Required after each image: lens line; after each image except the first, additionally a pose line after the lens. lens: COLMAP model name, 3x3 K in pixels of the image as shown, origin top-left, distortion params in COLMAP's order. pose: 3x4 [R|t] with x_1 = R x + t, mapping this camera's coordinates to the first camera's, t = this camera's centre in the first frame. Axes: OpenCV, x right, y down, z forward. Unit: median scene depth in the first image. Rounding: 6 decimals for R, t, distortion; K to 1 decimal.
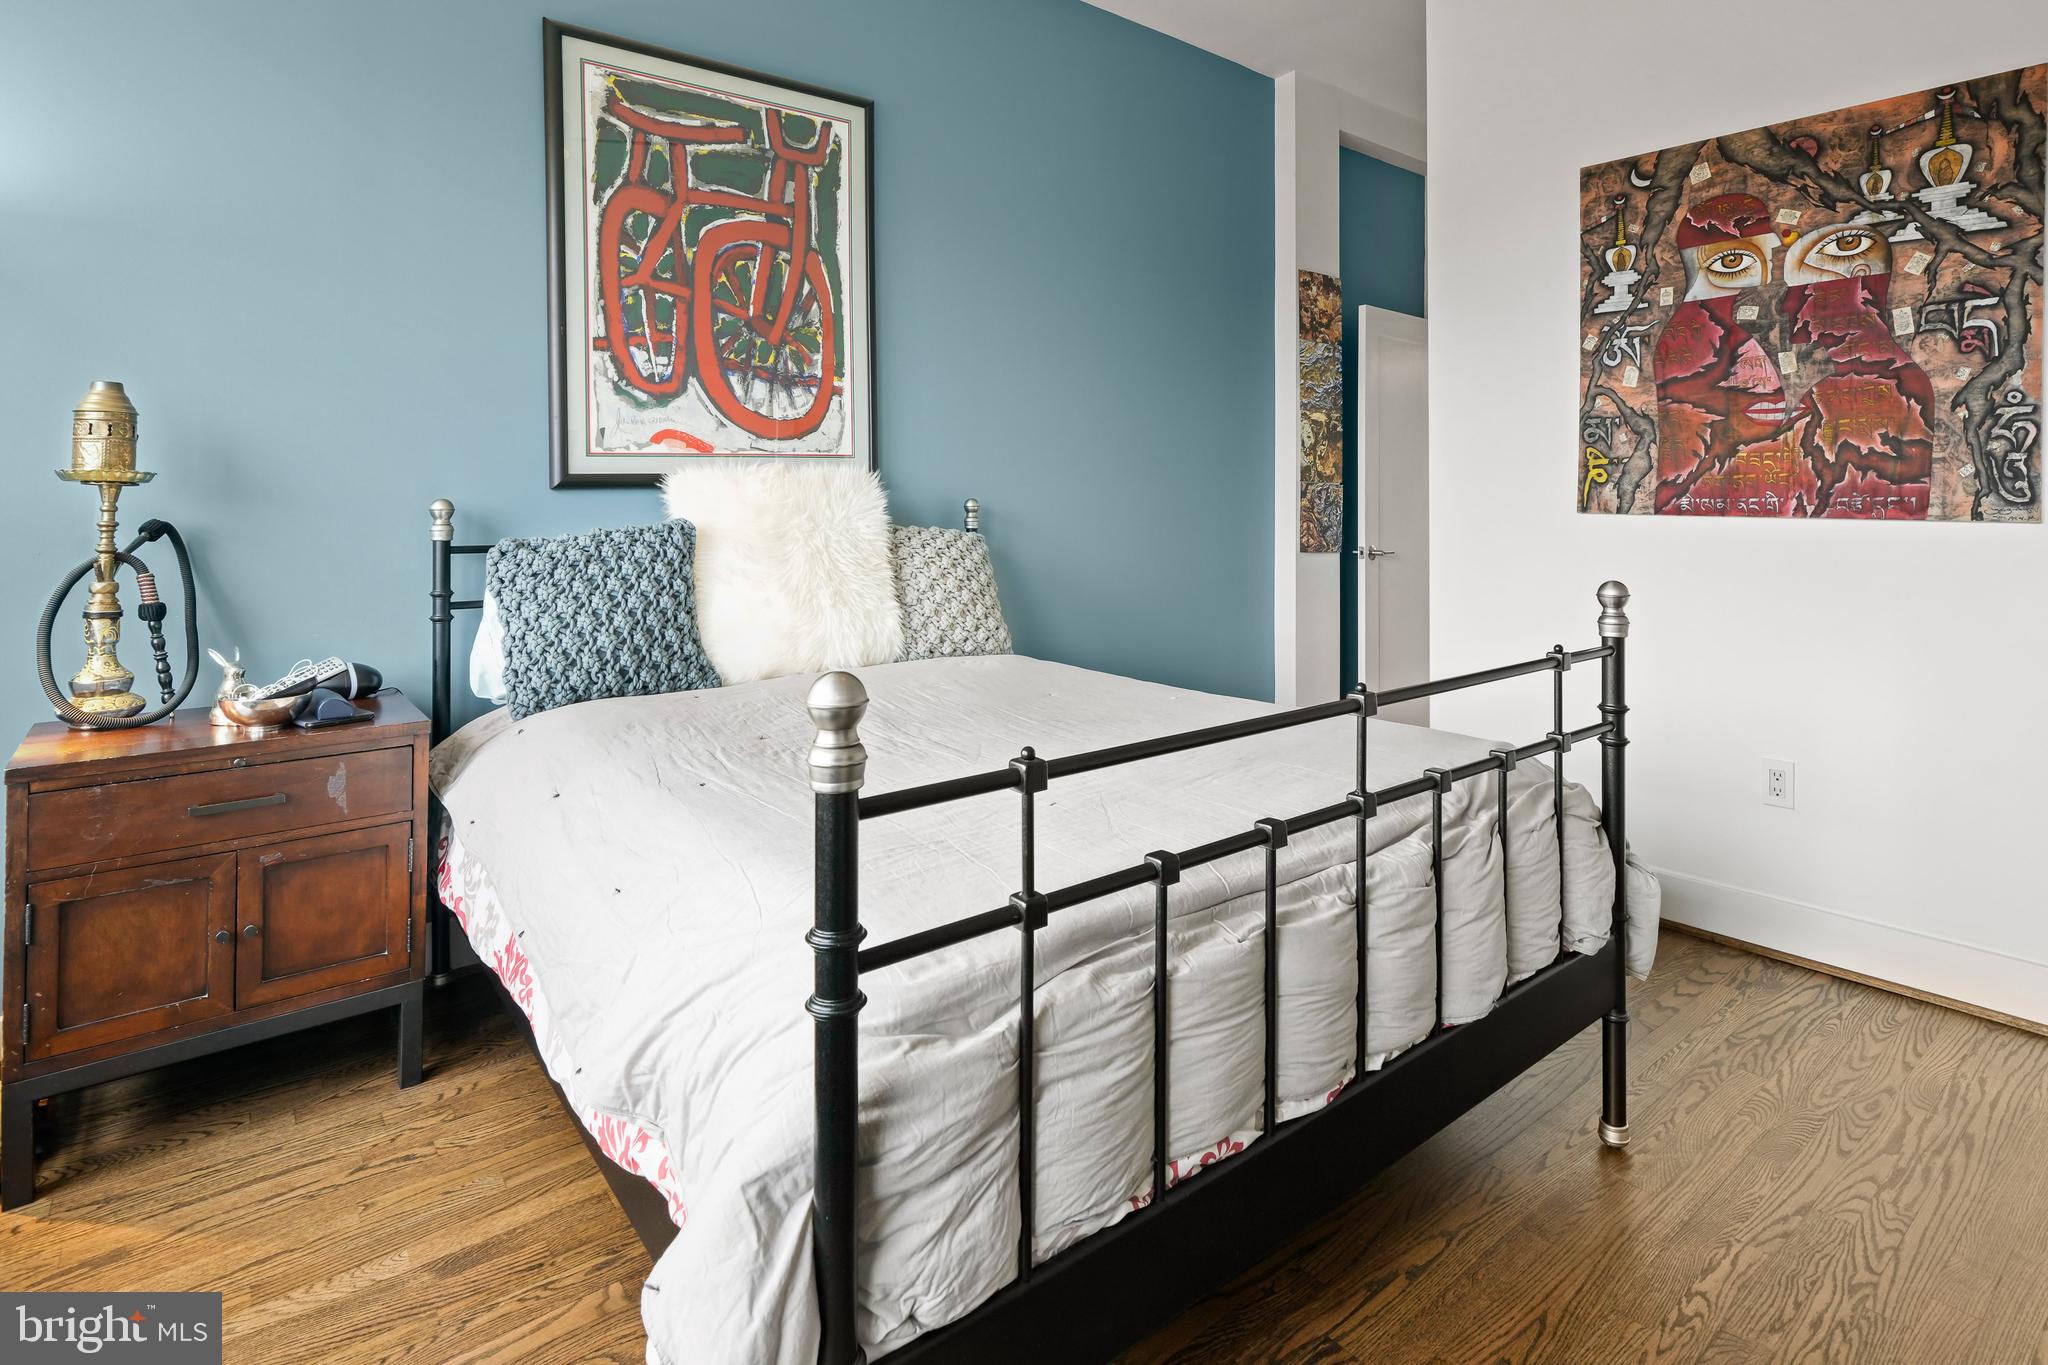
lens RADIAL K [[1082.9, 0, 1010.2], [0, 1082.9, 506.5], [0, 0, 1]] dist [0.000175, -0.000055]
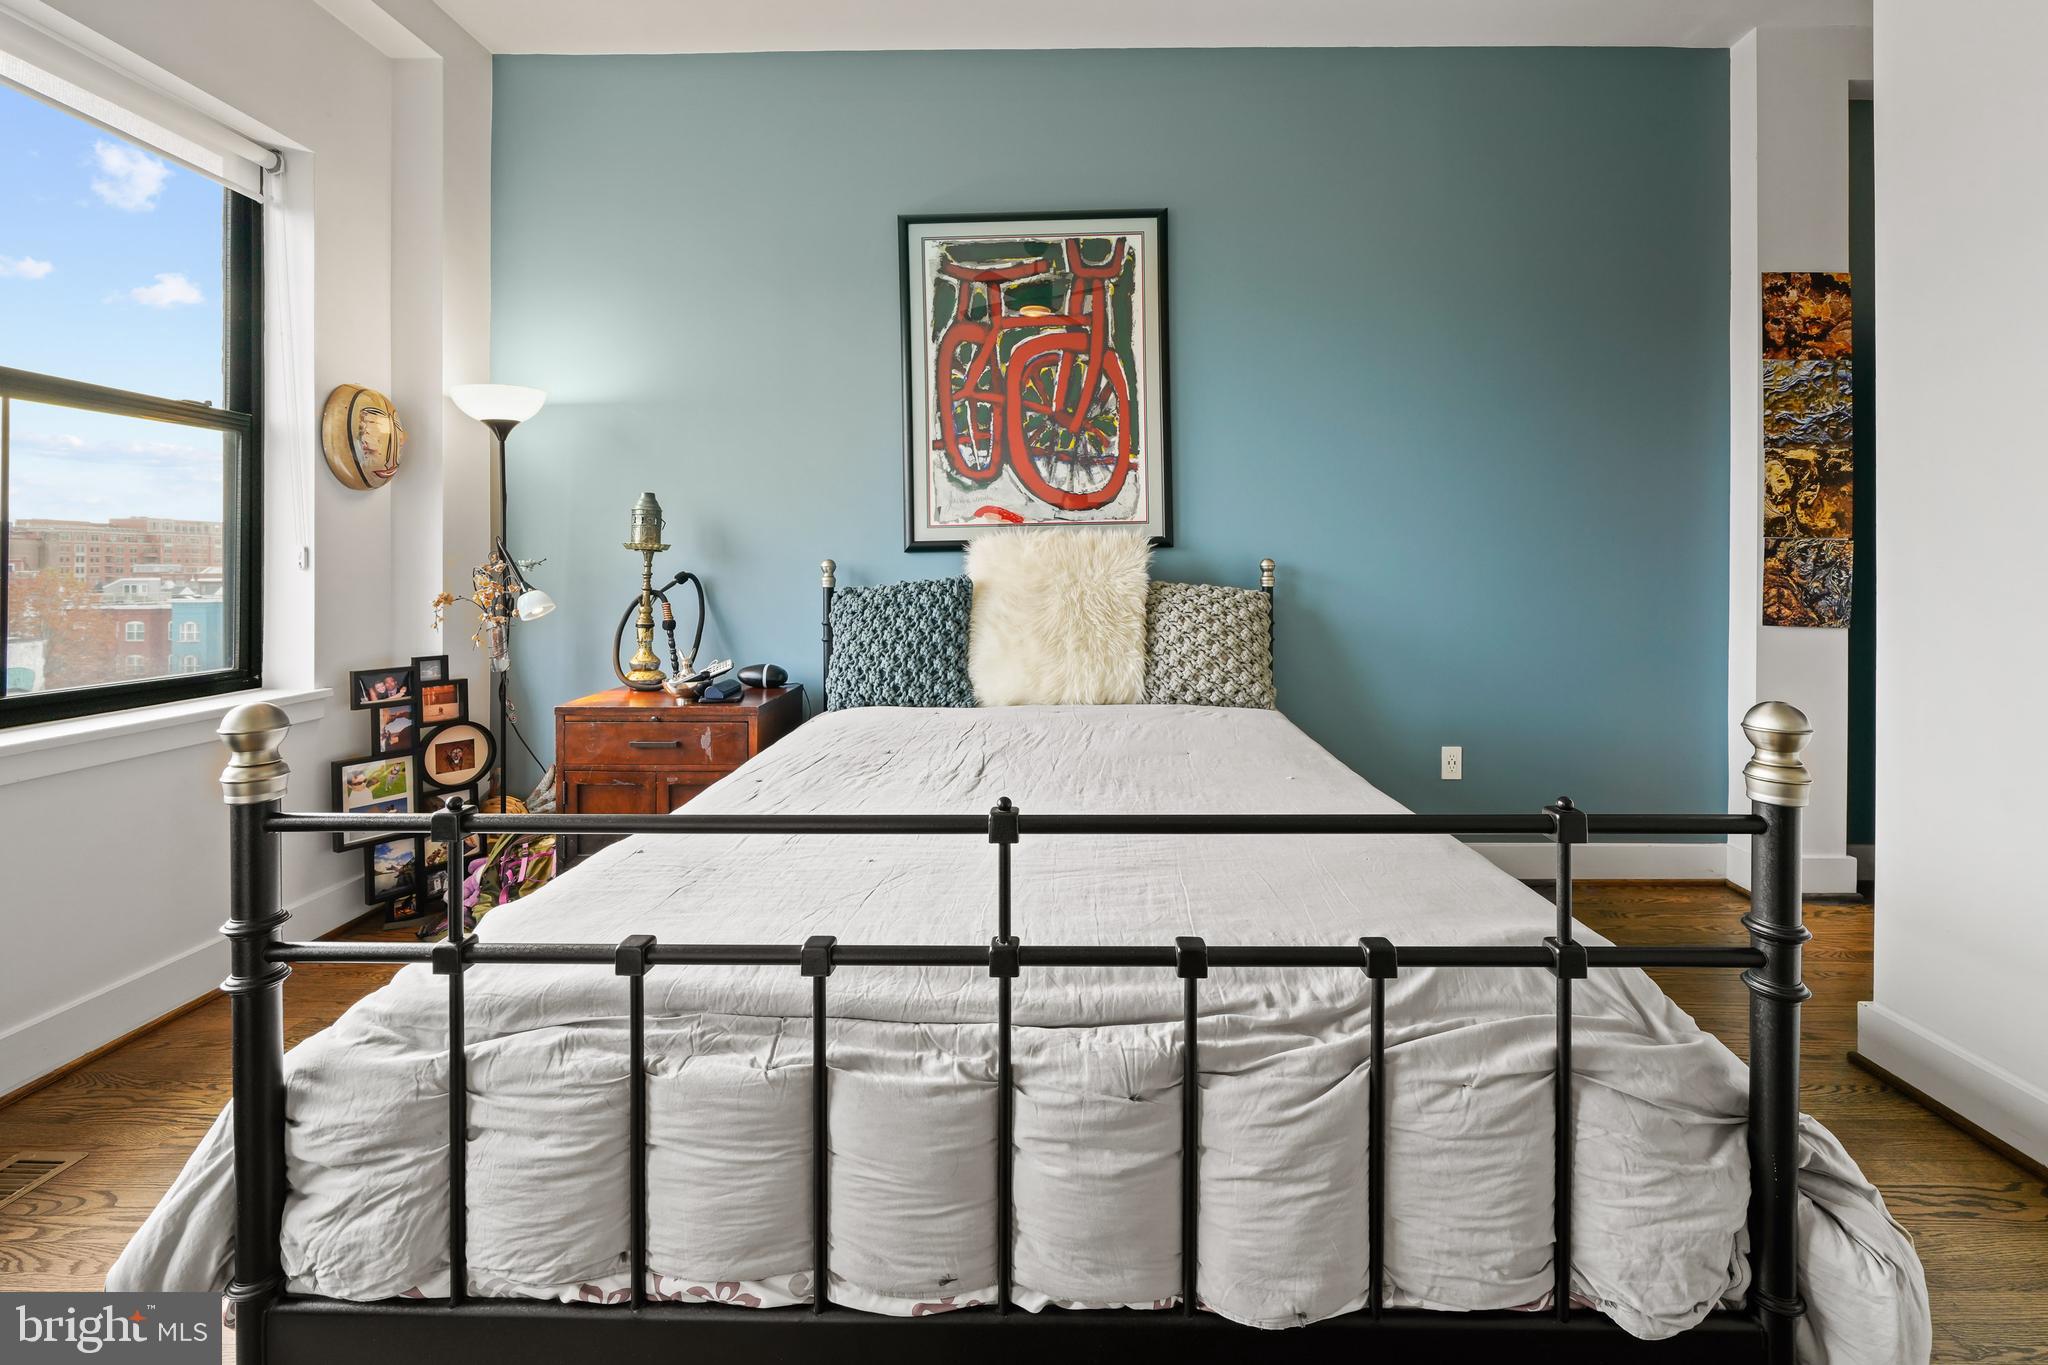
lens RADIAL K [[810.1, 0, 1025.7], [0, 810.1, 571.3], [0, 0, 1]] dist [-0.005236, 0.000243]
pose [[0.766920, 0.008928, -0.641681, 0.343522], [-0.004010, 0.999950, 0.009120, -0.001448], [0.641730, -0.004421, 0.766918, 0.280108]]
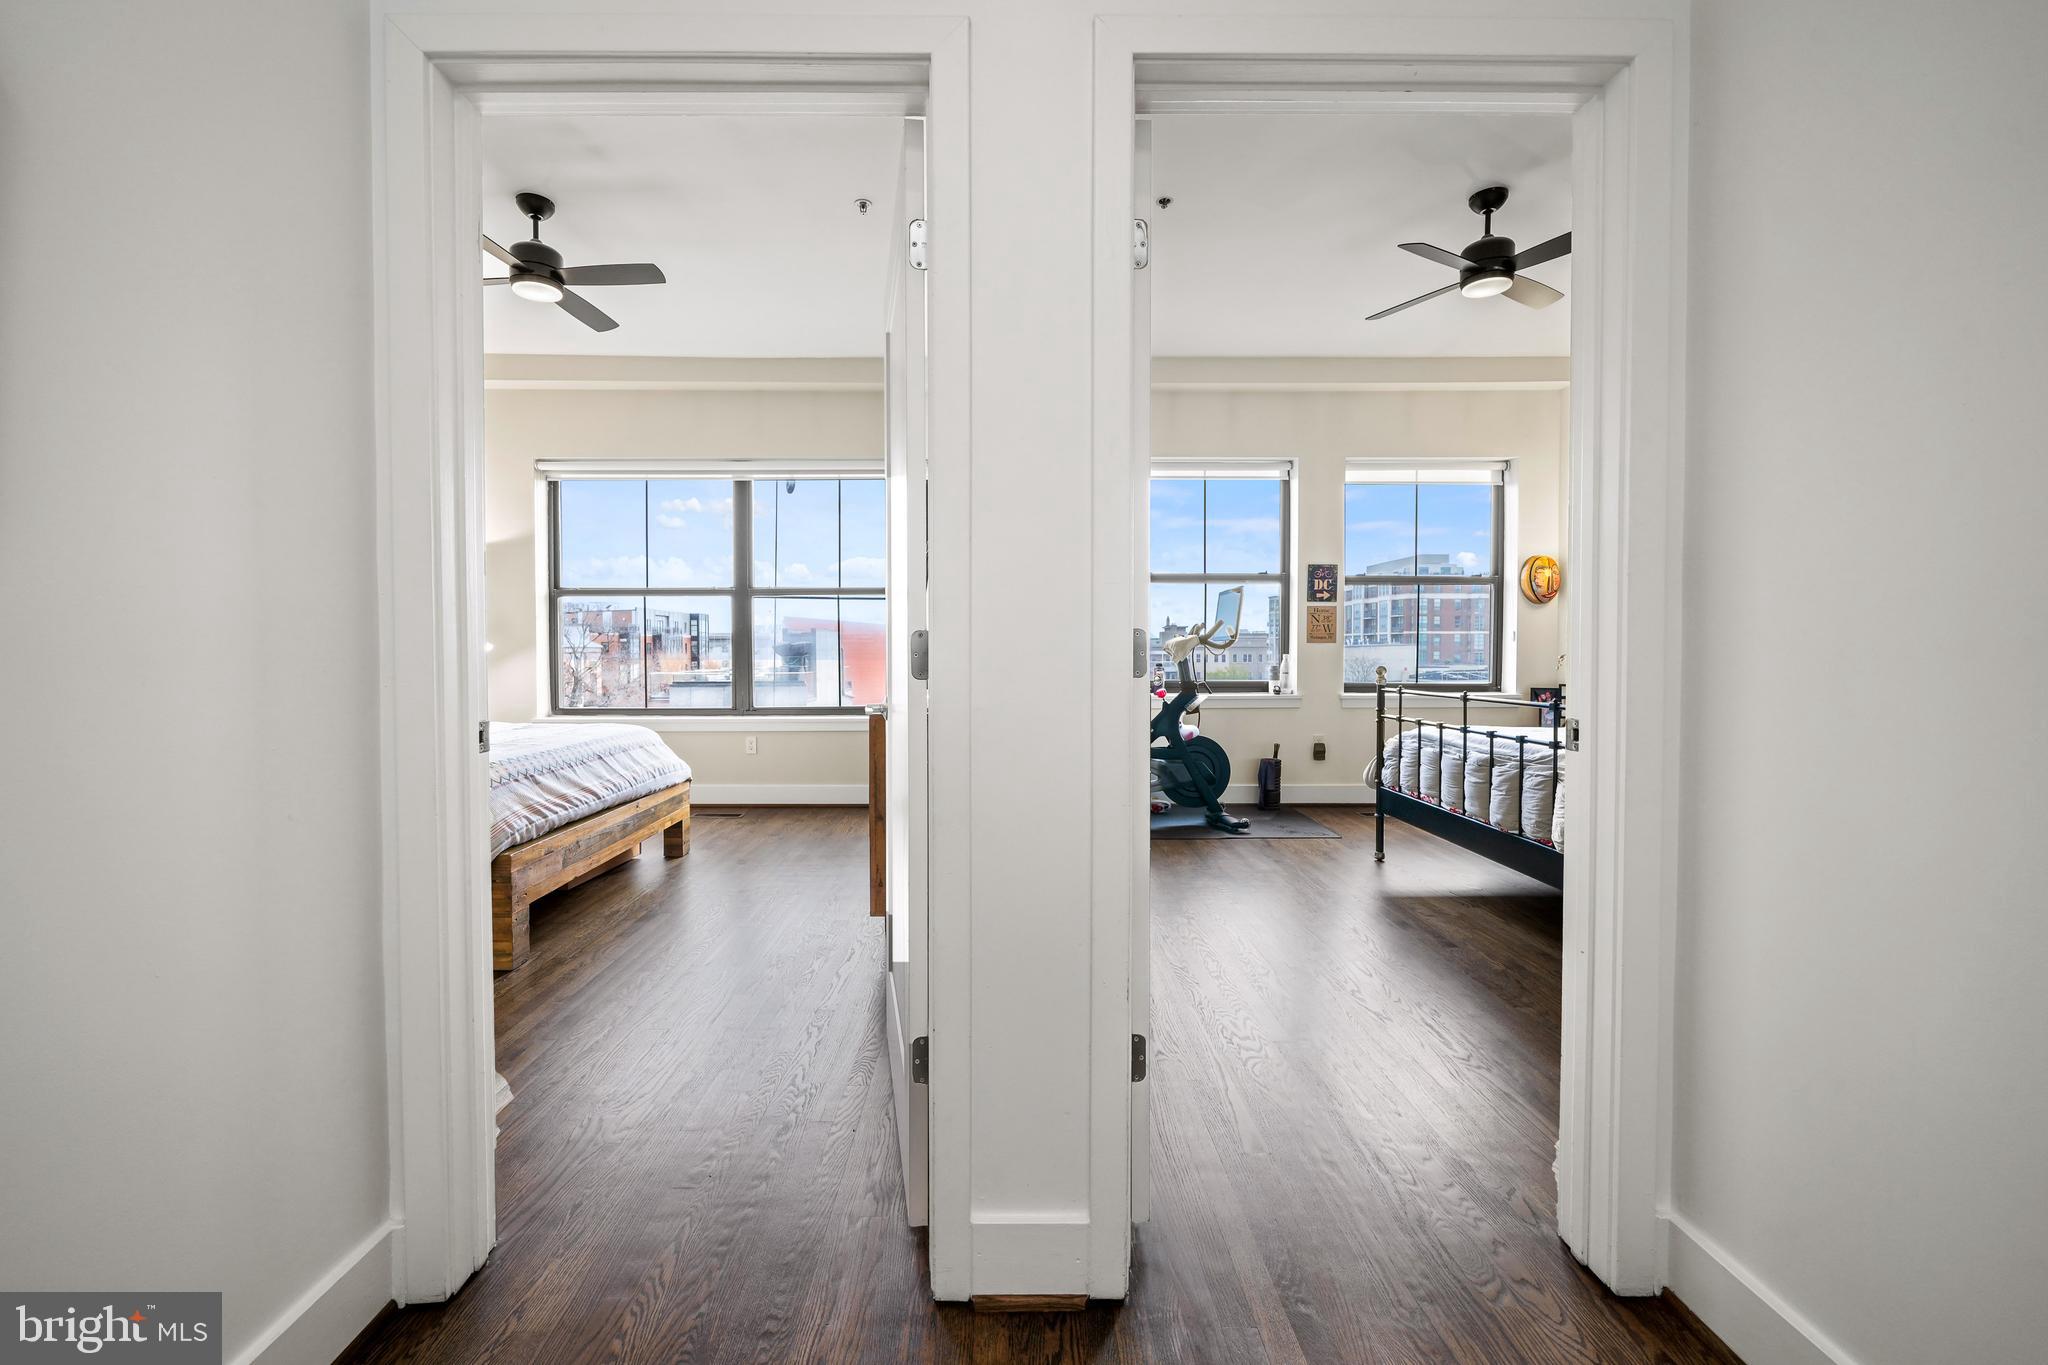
lens RADIAL K [[800.7, 0, 1022.6], [0, 800.7, 666.7], [0, 0, 1]] dist [-0.001445, 0.000061]
pose [[-0.615737, 0.025084, -0.787552, 1.461779], [0.006832, 0.999626, 0.026497, 0.009187], [0.787922, 0.010935, -0.615678, 0.698278]]
